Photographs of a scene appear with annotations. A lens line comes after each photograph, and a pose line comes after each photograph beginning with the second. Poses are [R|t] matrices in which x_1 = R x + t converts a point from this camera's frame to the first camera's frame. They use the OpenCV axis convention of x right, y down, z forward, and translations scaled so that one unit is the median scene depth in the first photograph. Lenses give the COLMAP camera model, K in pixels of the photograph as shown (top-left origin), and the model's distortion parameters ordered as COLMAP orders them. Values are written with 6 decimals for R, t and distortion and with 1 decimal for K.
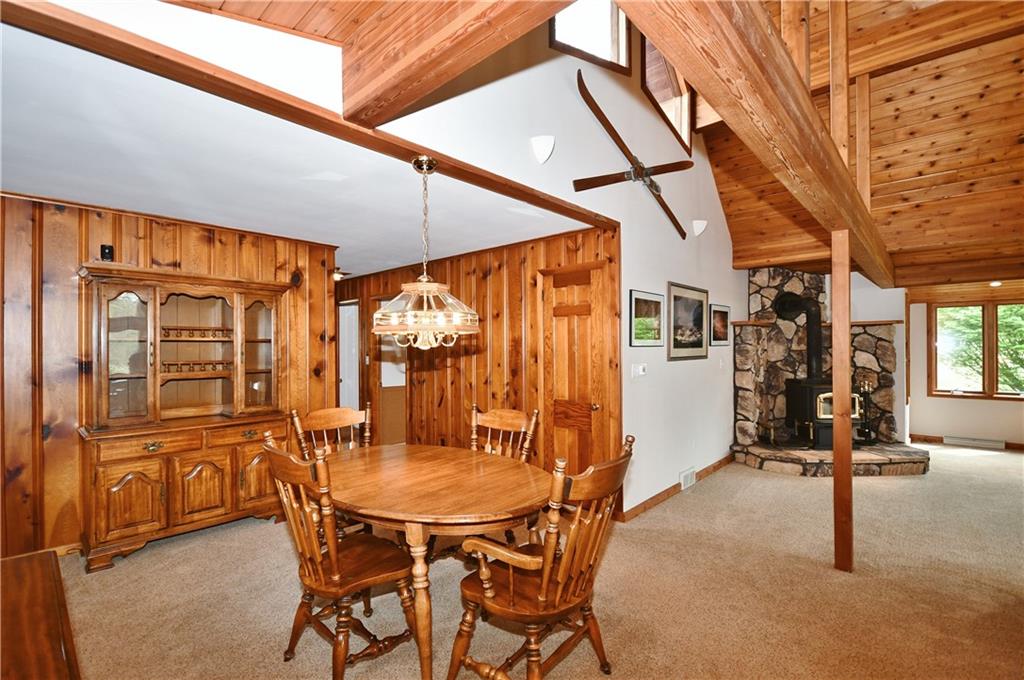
lens RADIAL K [[470.5, 0, 503.3], [0, 470.5, 345.0], [0, 0, 1]] dist [0.005500, -0.002701]
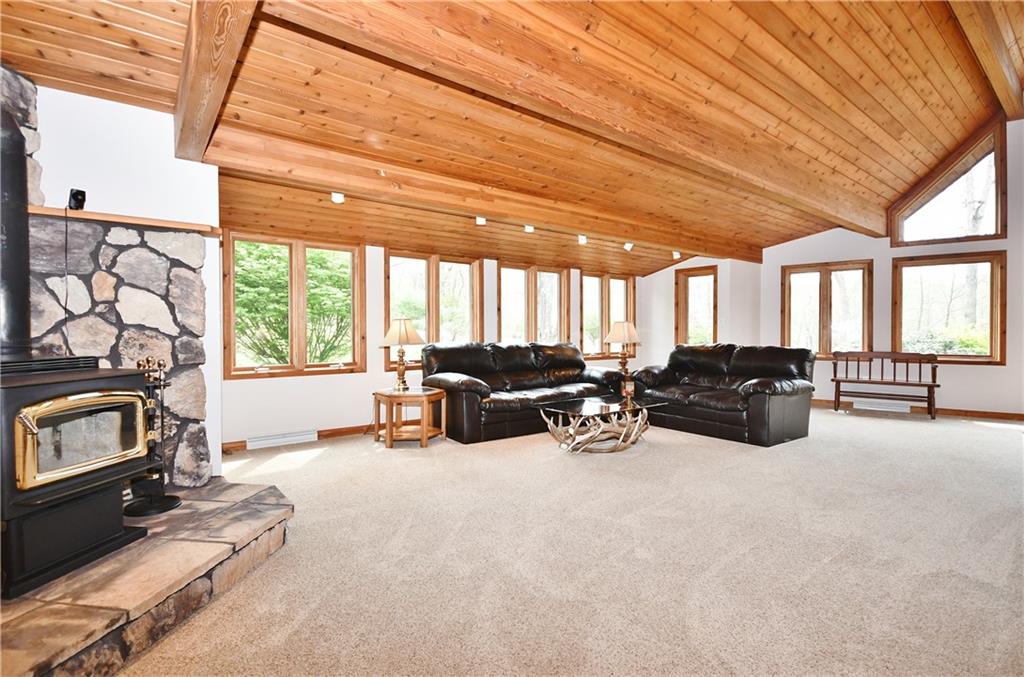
lens RADIAL K [[470.5, 0, 511.9], [0, 470.5, 333.9], [0, 0, 1]] dist [0.005500, -0.002701]
pose [[0.159209, -0.003198, 0.987240, 0.400792], [0.000502, 0.999995, 0.003158, 0.054017], [-0.987245, -0.000008, 0.159209, 0.606415]]
